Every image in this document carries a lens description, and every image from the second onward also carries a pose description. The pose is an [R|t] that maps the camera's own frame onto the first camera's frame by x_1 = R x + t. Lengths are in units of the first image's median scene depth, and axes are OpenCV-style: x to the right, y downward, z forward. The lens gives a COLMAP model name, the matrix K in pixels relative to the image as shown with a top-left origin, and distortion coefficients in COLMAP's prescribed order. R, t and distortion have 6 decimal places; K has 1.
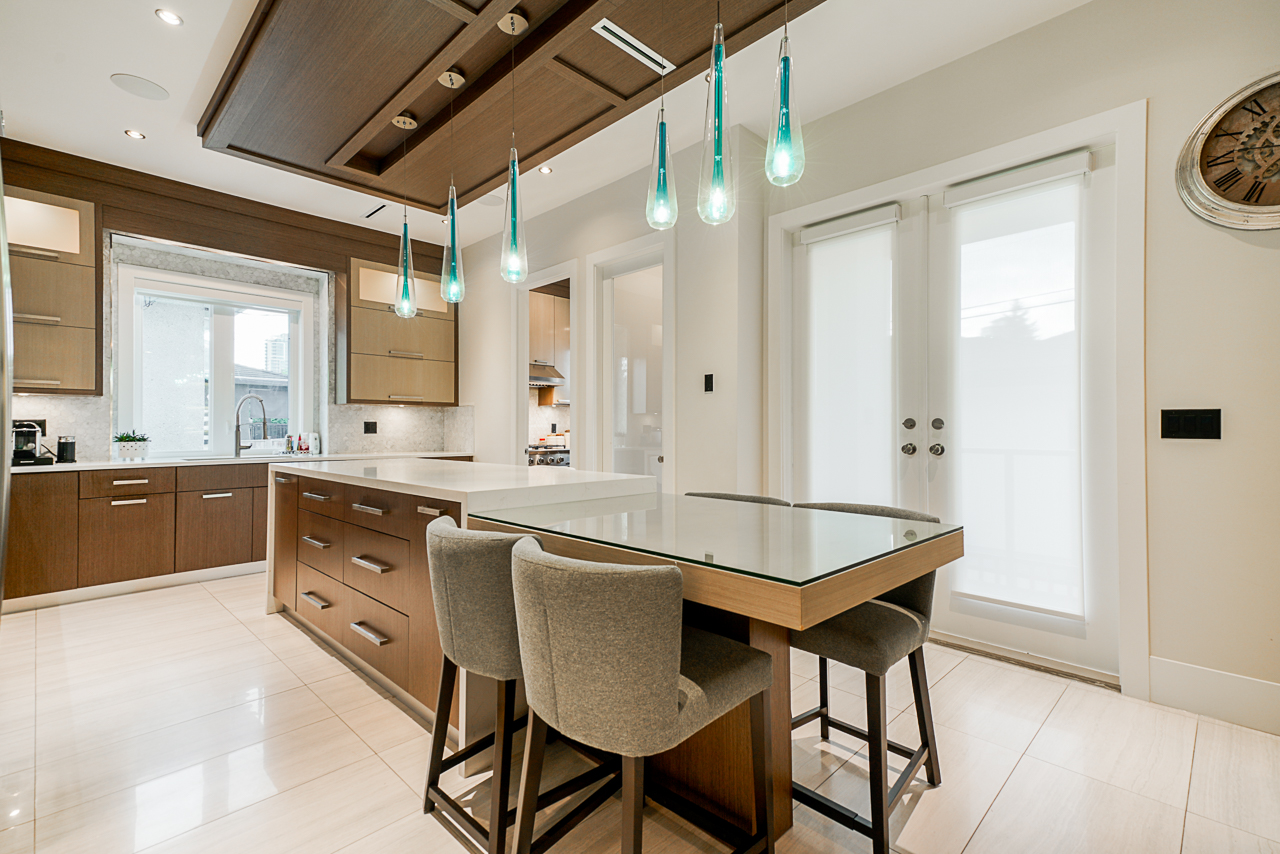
lens RADIAL K [[576.1, 0, 636.0], [0, 576.1, 419.5], [0, 0, 1]] dist [0.043546, 0.000102]
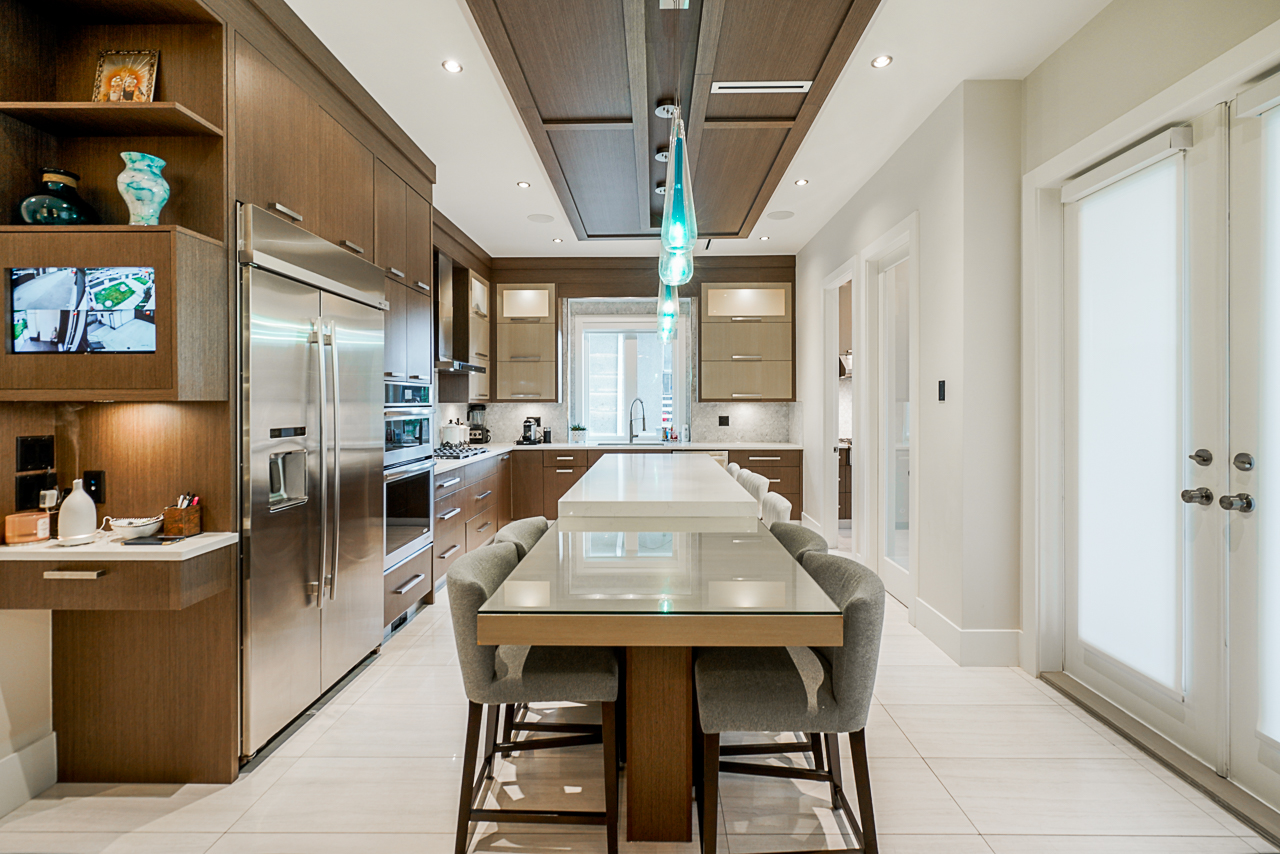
lens RADIAL K [[582.4, 0, 643.1], [0, 582.4, 405.1], [0, 0, 1]] dist [-0.000550, 0.000398]
pose [[0.695348, 0.001261, -0.718672, 0.332957], [0.014826, 0.999760, 0.016099, -0.047128], [0.718520, -0.021849, 0.695163, 0.063274]]
